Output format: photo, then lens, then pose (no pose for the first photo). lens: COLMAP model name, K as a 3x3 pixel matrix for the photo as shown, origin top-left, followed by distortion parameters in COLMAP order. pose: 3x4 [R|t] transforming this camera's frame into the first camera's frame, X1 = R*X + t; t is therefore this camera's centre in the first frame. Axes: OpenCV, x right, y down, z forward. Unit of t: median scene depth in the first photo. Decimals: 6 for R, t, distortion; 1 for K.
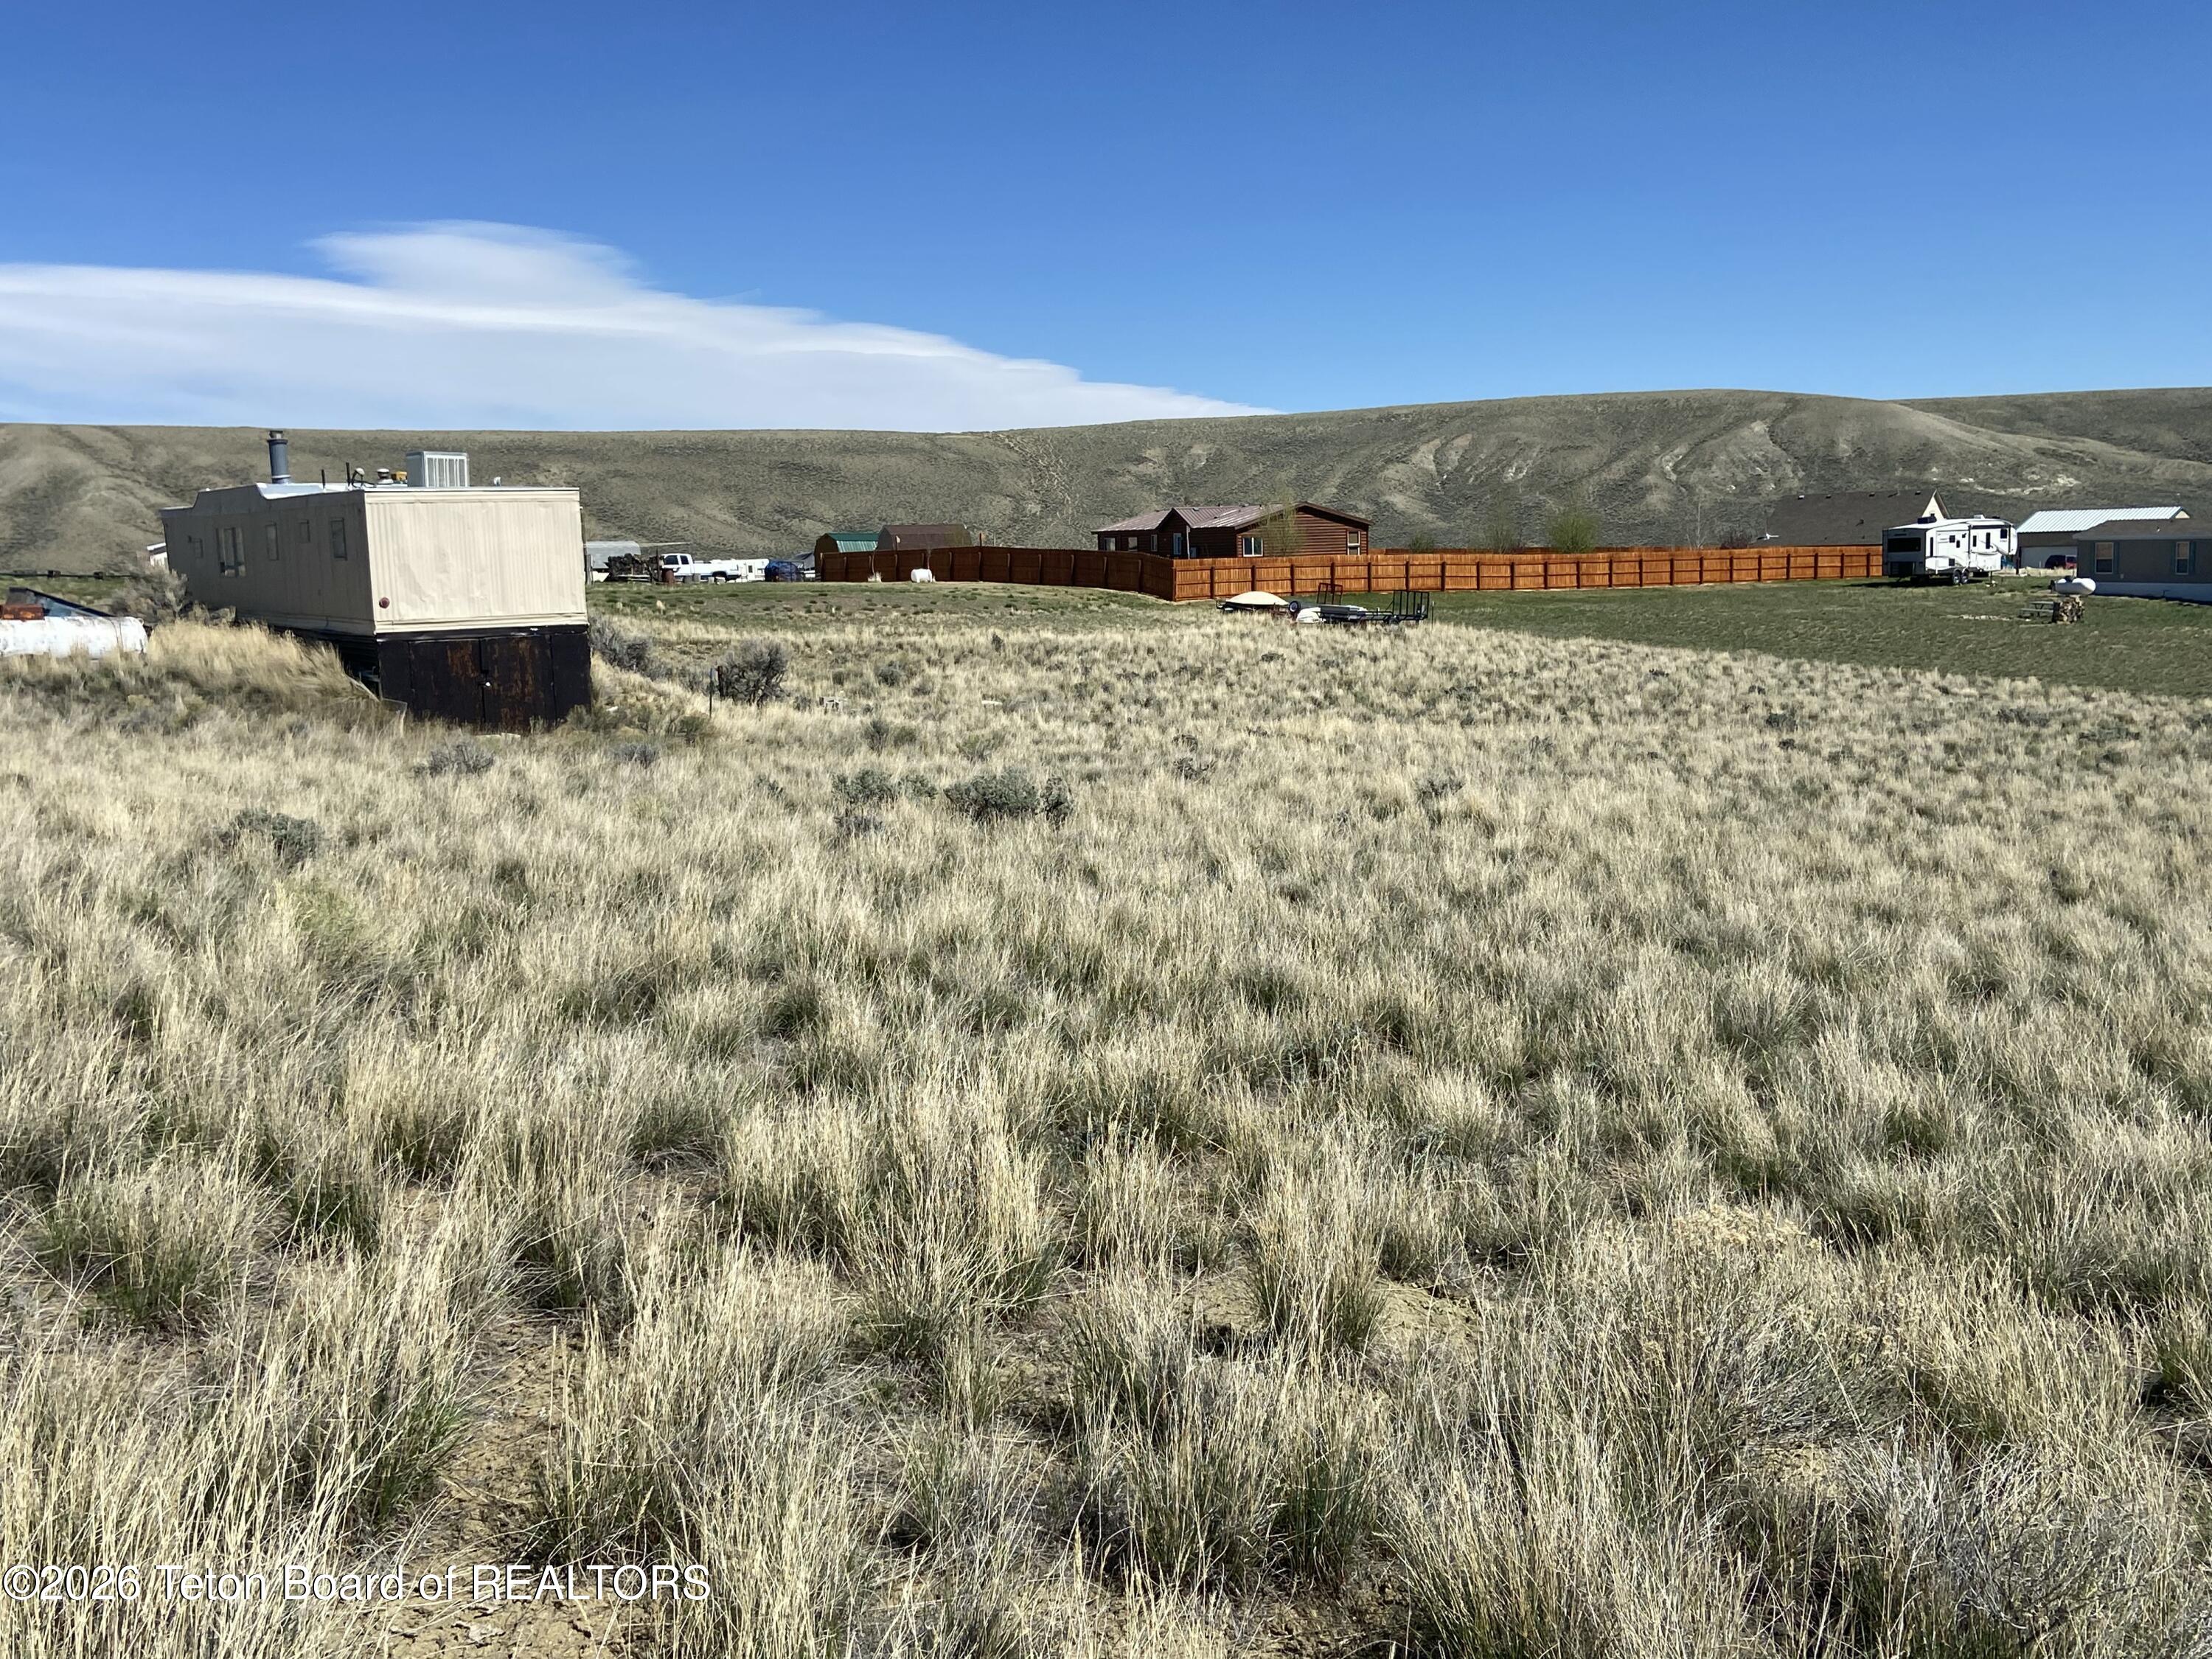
lens RADIAL K [[2097.5, 0, 1069.0], [0, 2097.5, 818.8], [0, 0, 1]] dist [0.115657, -0.138672]
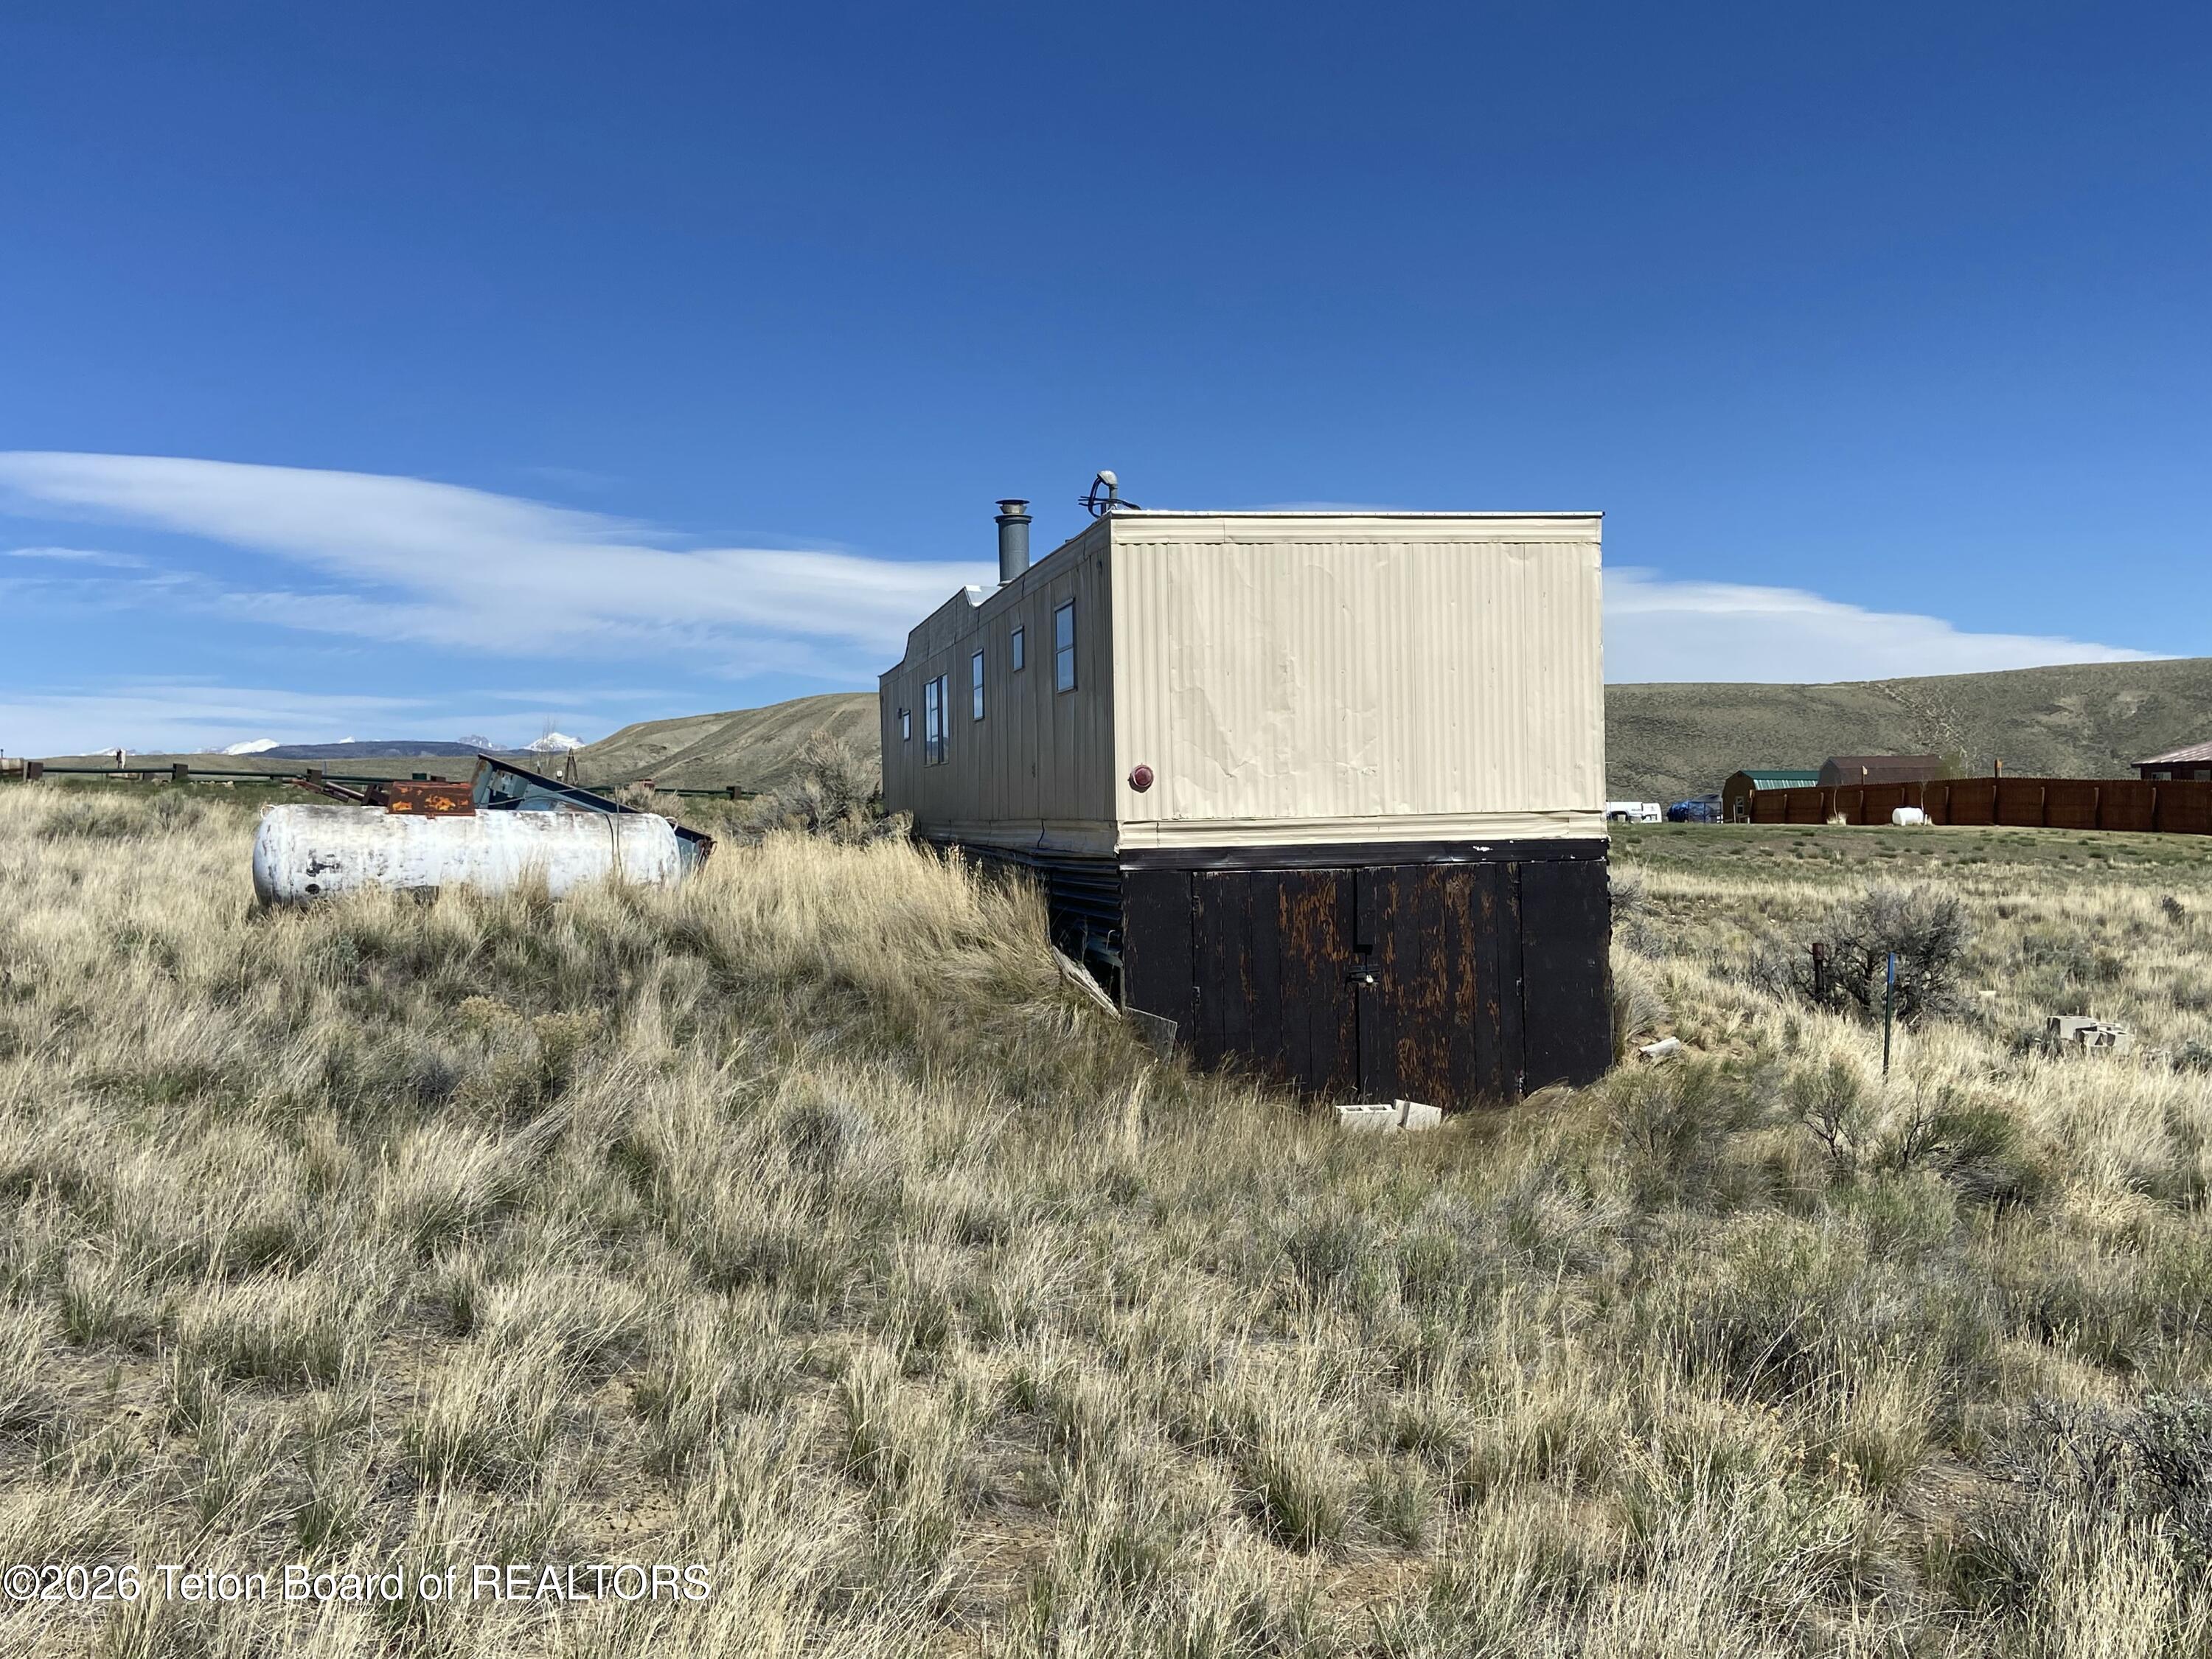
lens RADIAL K [[2097.5, 0, 1069.0], [0, 2097.5, 818.8], [0, 0, 1]] dist [0.115657, -0.138672]
pose [[0.924875, 0.009798, -0.380146, -0.092787], [-0.056036, 0.992266, -0.110758, -0.024582], [0.376121, 0.123739, 0.918271, 0.319768]]
